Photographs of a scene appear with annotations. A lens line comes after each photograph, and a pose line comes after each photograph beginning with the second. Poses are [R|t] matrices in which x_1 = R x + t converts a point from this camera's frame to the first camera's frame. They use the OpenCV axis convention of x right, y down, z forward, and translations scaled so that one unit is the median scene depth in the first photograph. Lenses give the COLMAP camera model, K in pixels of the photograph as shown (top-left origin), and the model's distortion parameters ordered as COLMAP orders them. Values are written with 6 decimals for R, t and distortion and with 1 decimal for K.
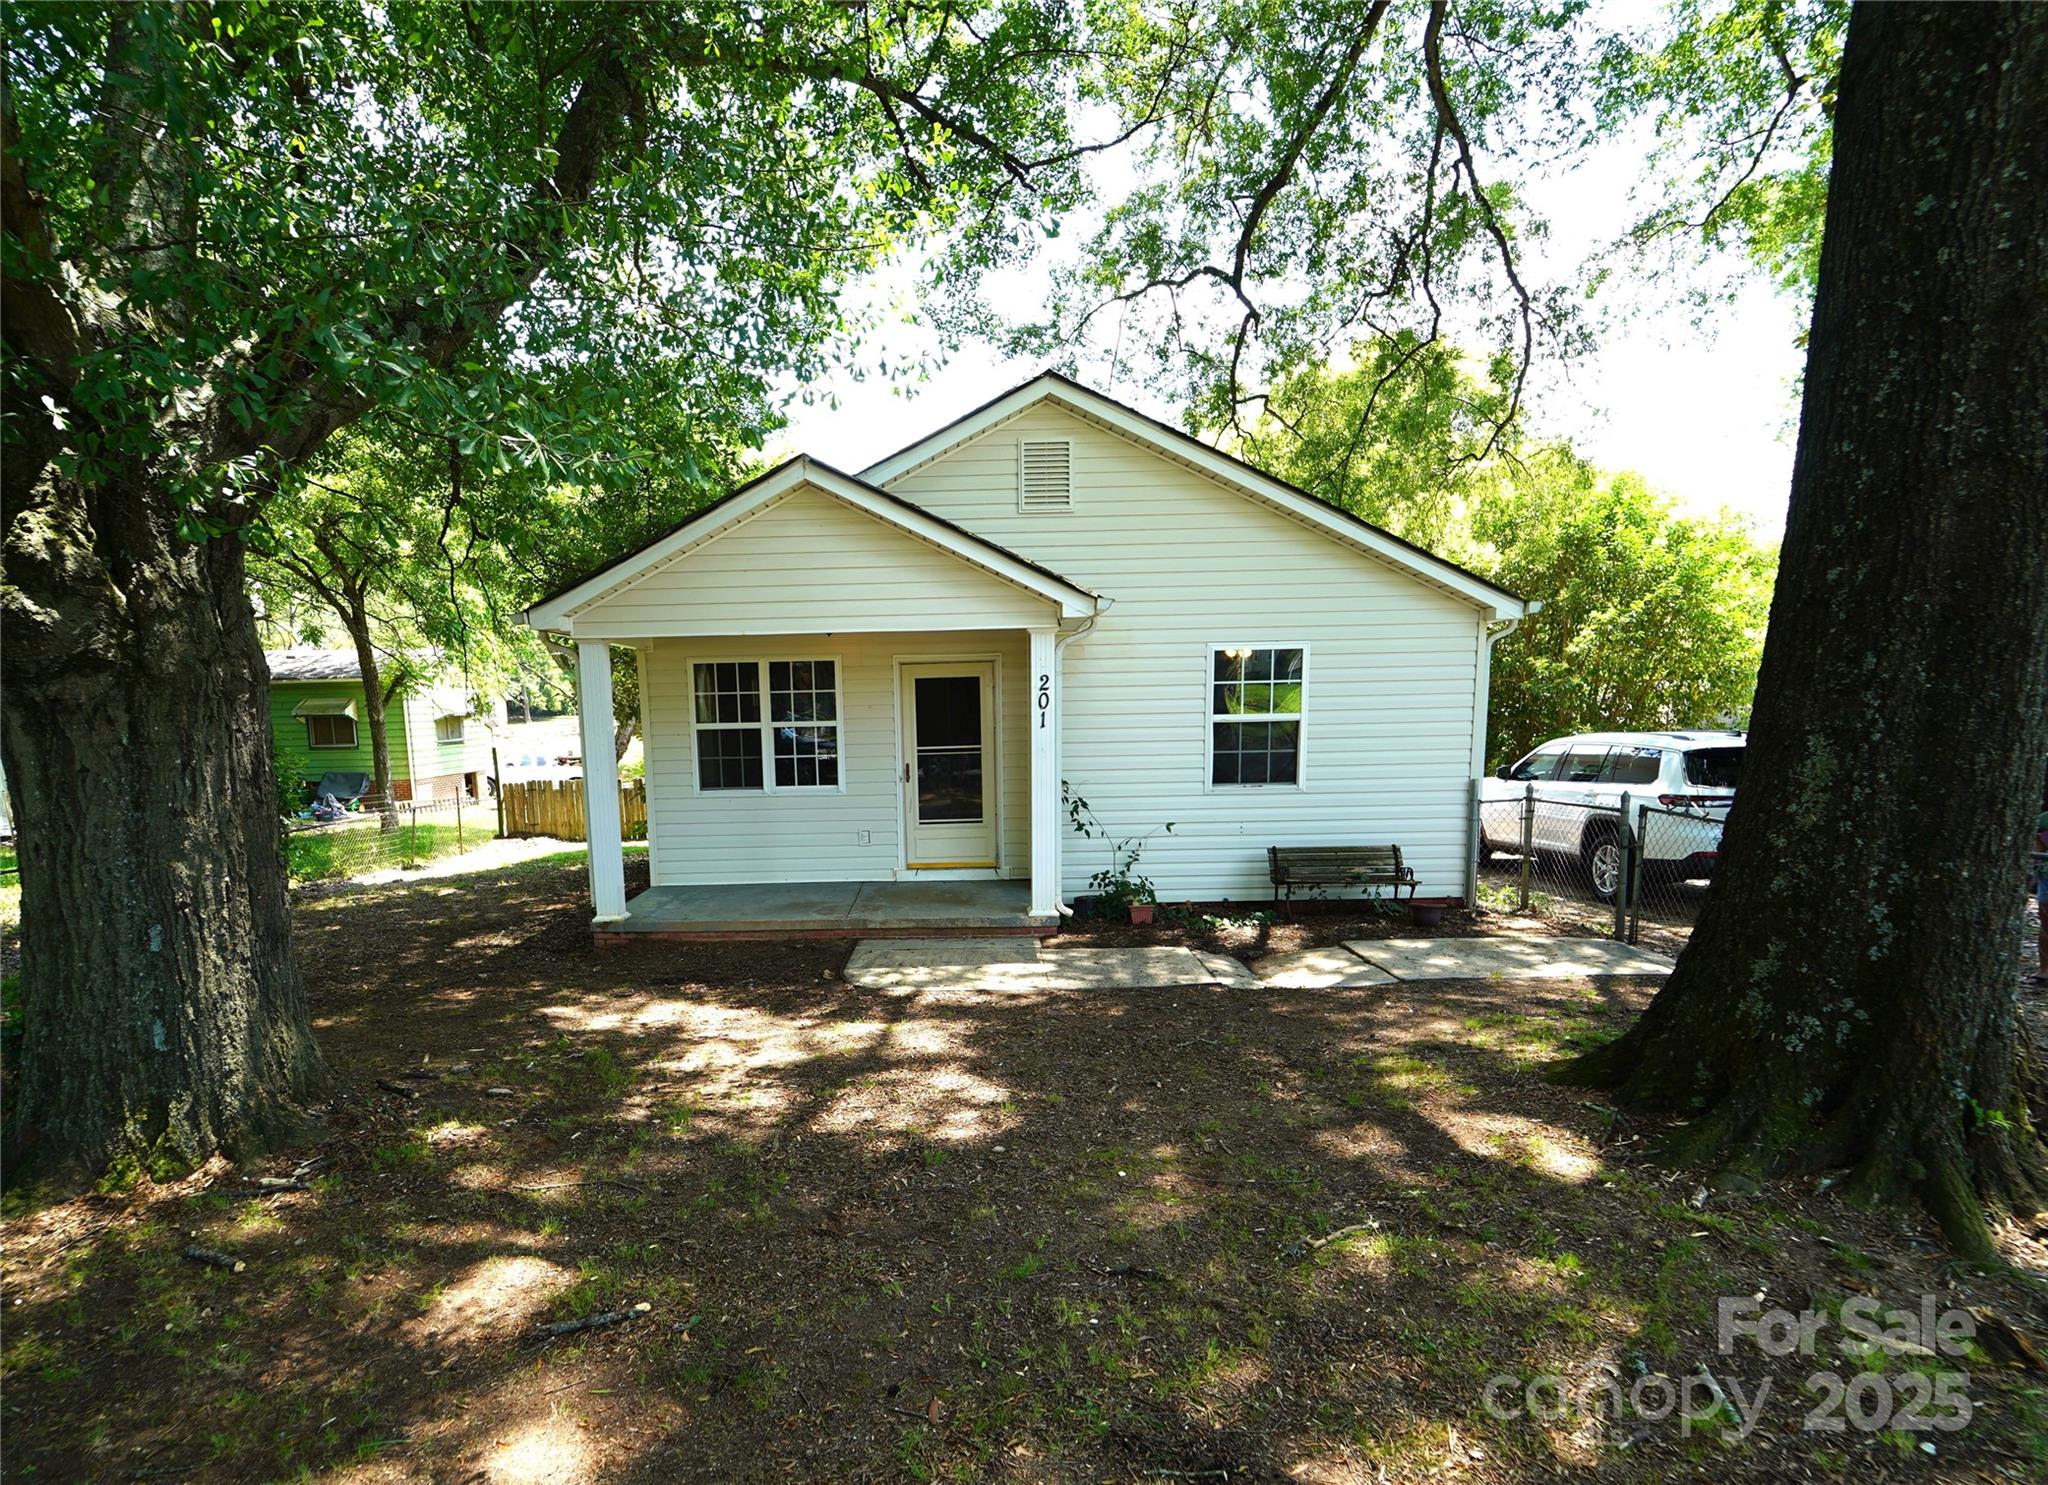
lens RADIAL K [[1074.4, 0, 933.2], [0, 1074.4, 870.6], [0, 0, 1]] dist [-0.023941, 0.000424]
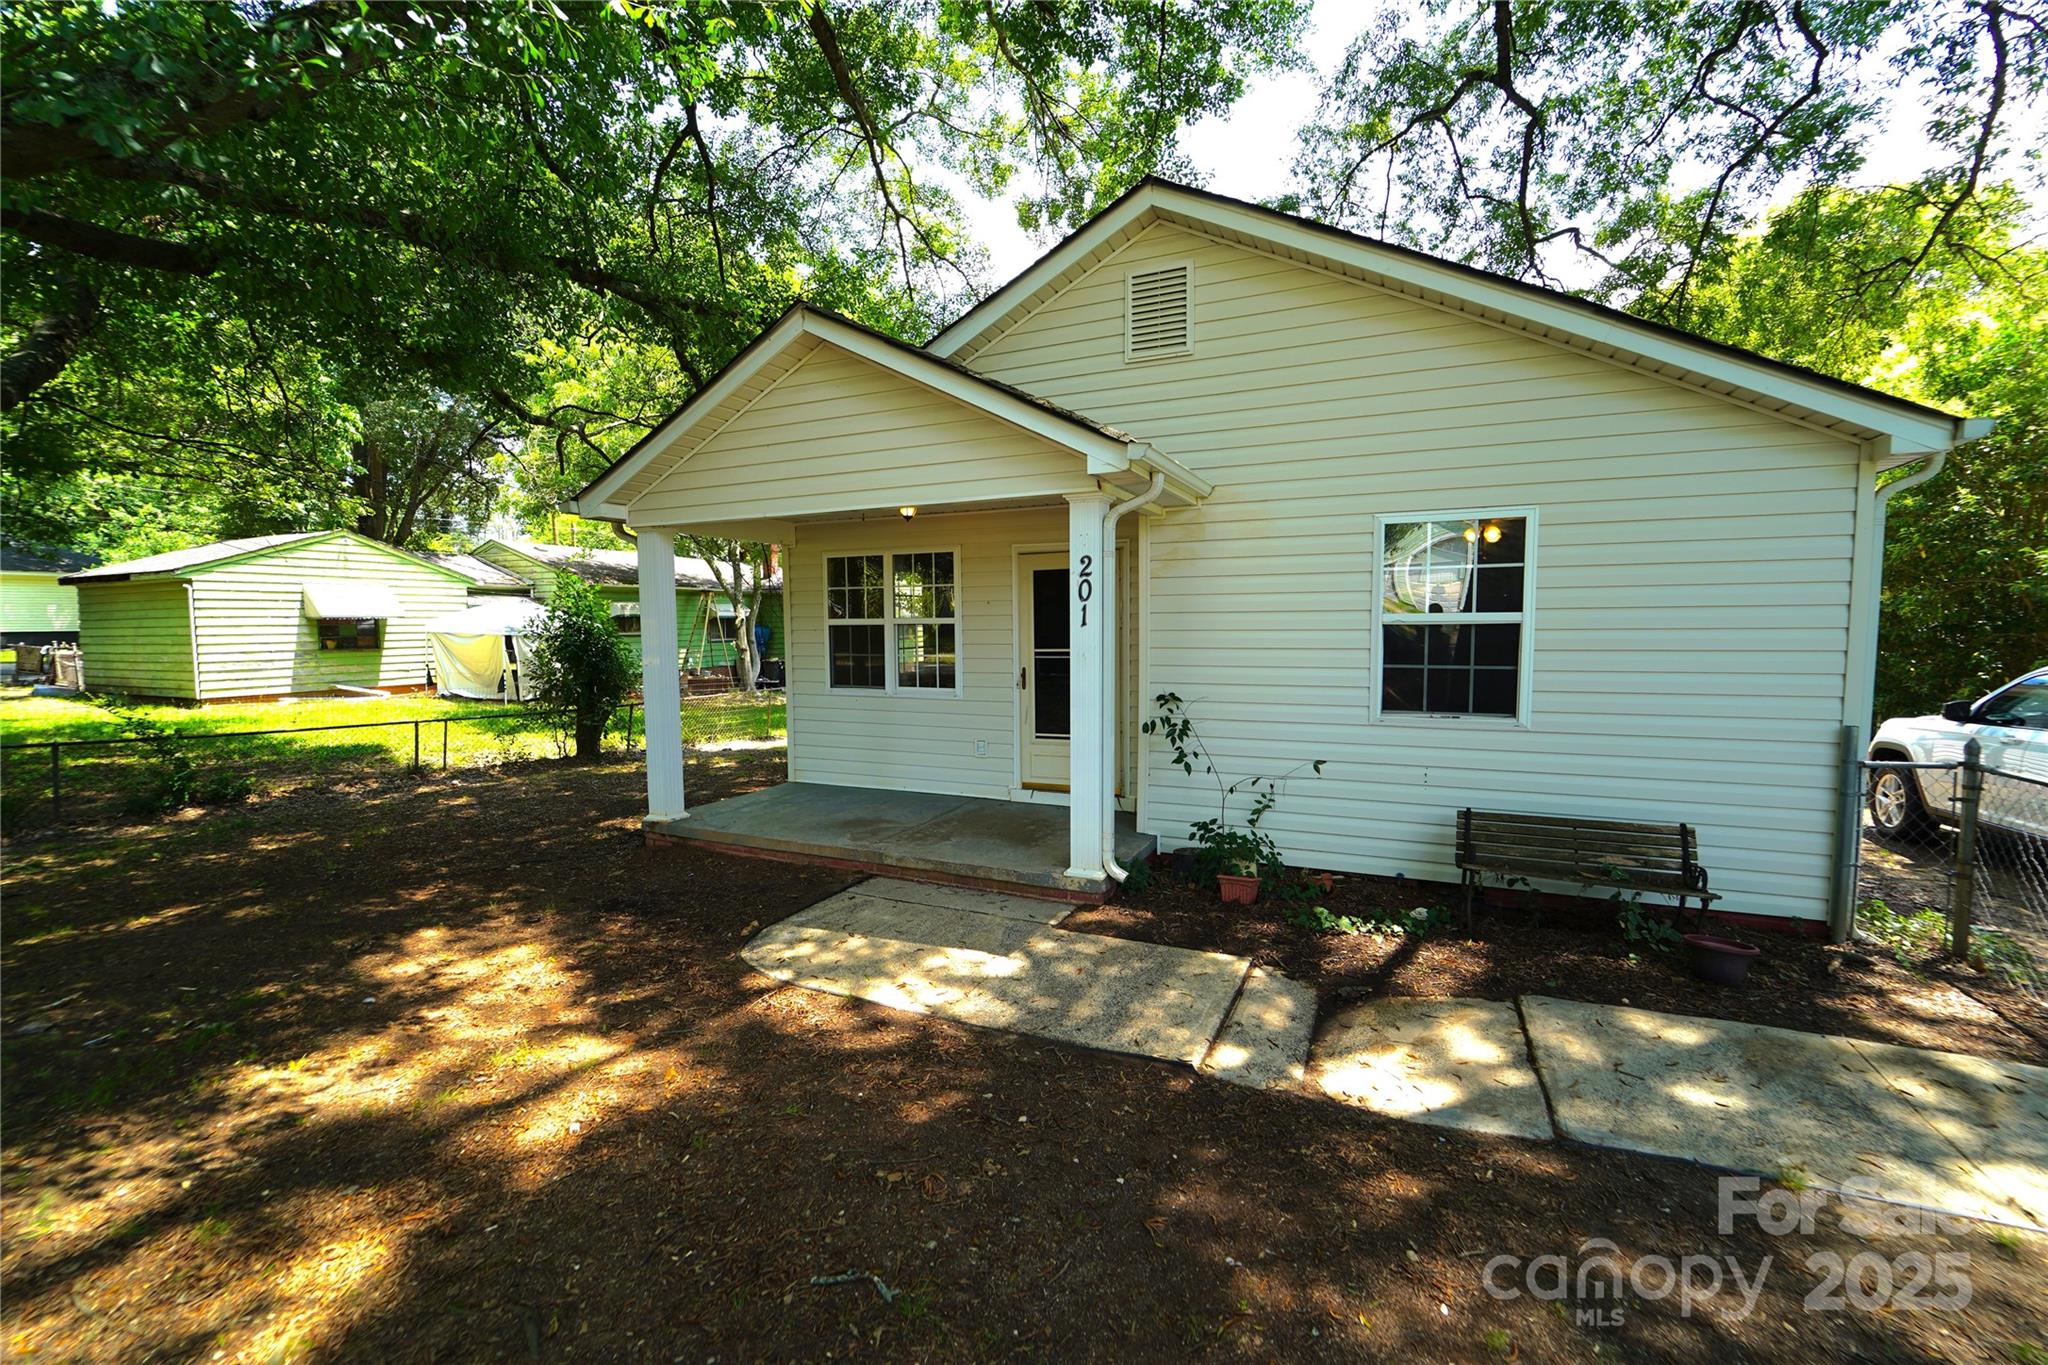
lens RADIAL K [[837.4, 0, 1024.0], [0, 837.4, 682.5], [0, 0, 1]] dist [-0.020290, 0.000066]
pose [[0.921987, 0.041469, -0.384993, 0.258139], [-0.070279, 0.995657, -0.061059, -0.049651], [0.380789, 0.083352, 0.920898, 0.405094]]
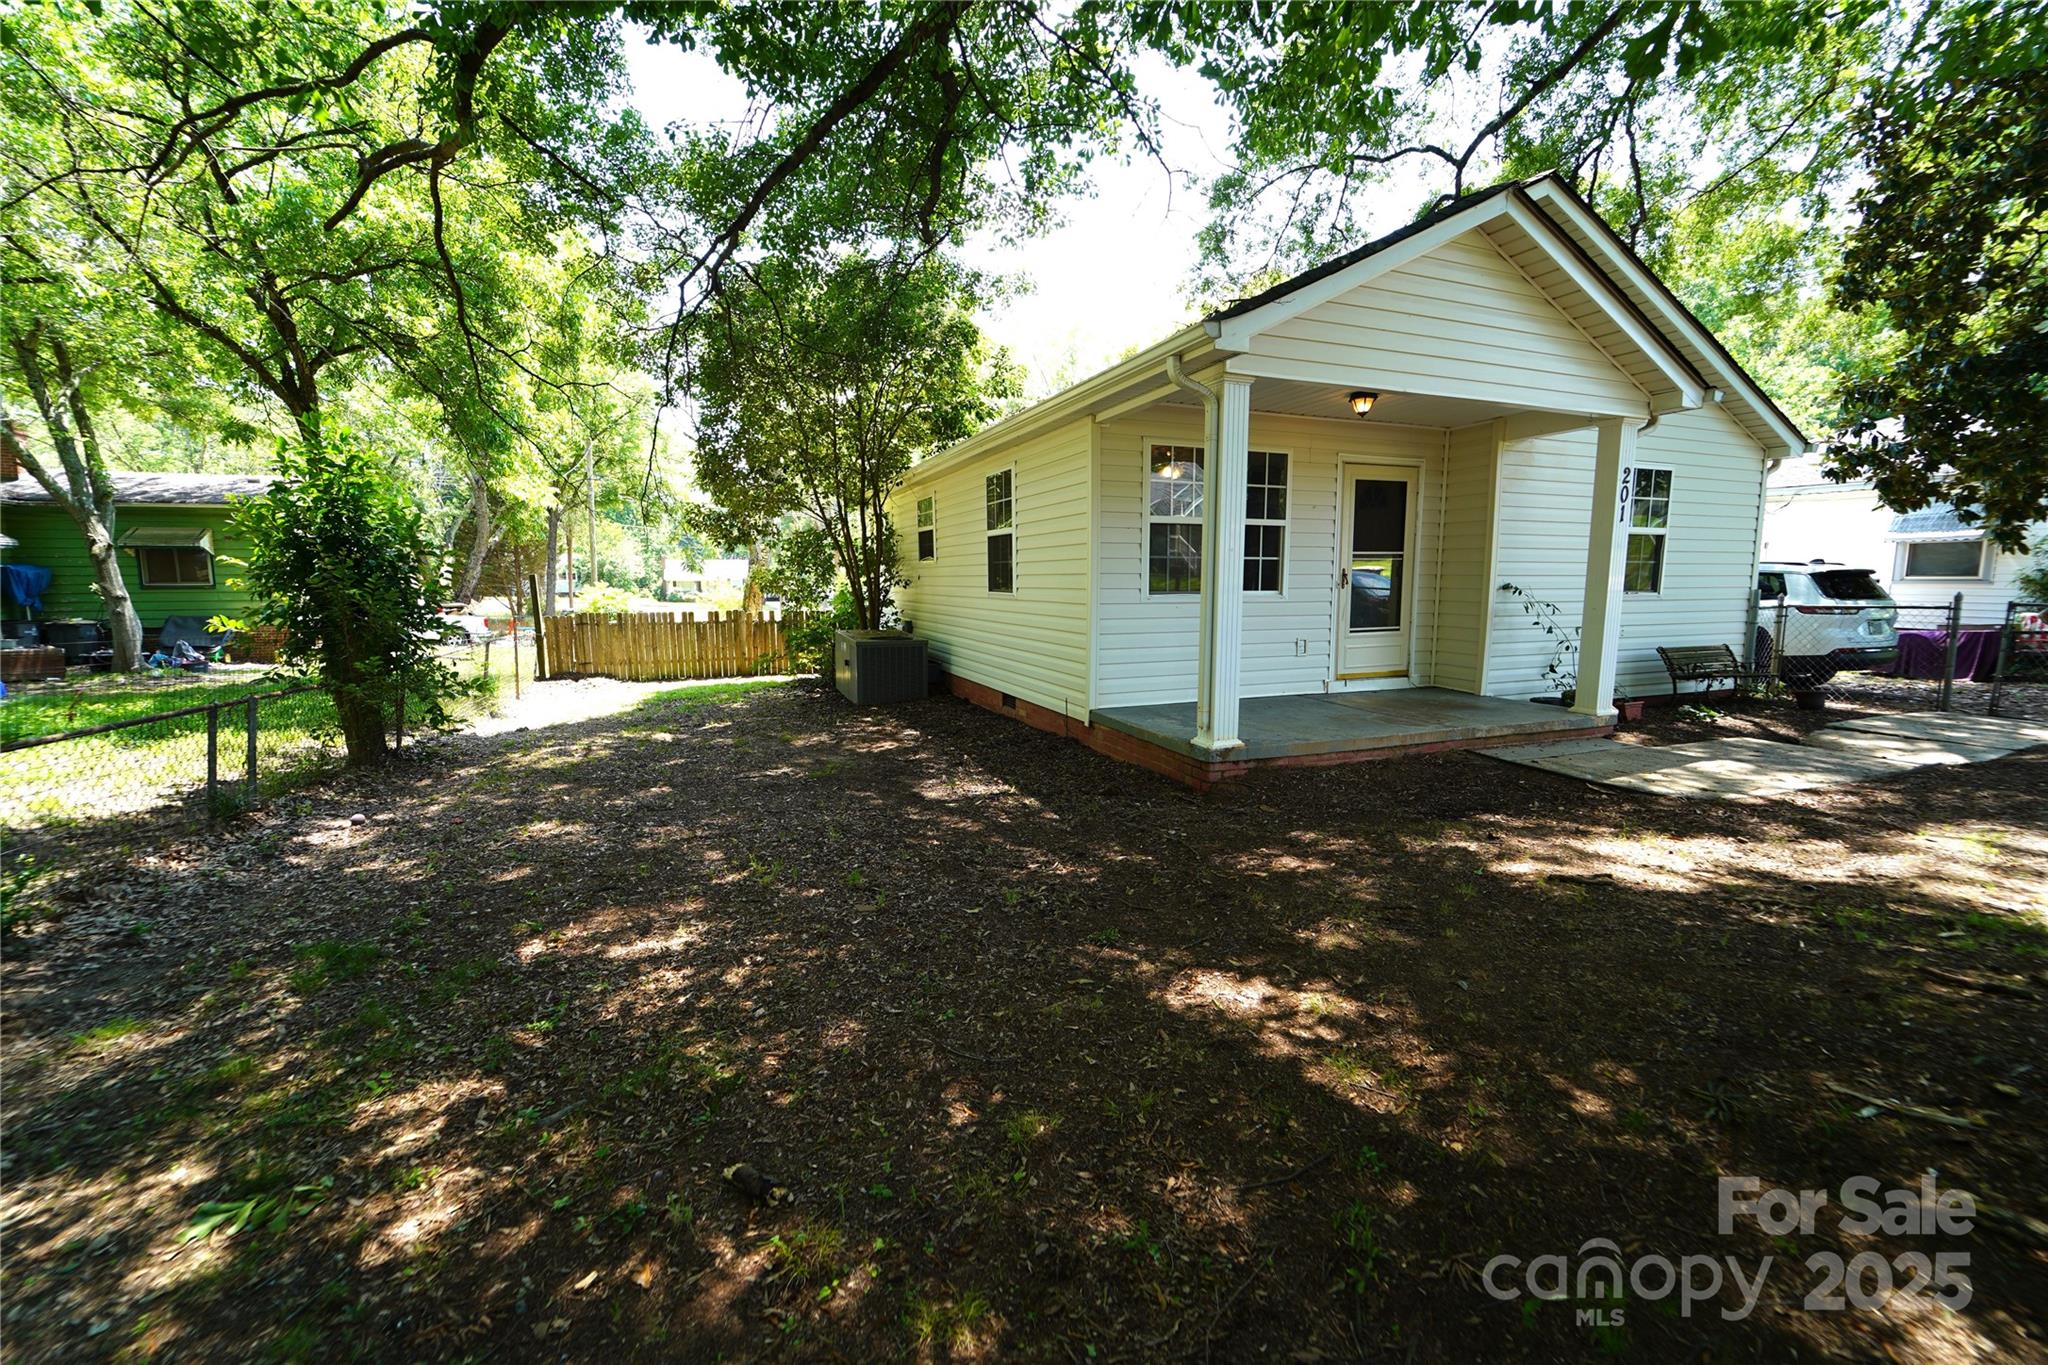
lens RADIAL K [[837.9, 0, 1020.3], [0, 837.9, 687.9], [0, 0, 1]] dist [-0.020674, -0.000247]
pose [[0.919749, -0.030527, 0.391318, -0.630928], [0.041172, 0.998974, -0.018842, 0.009054], [-0.390342, 0.033441, 0.920062, 0.469661]]
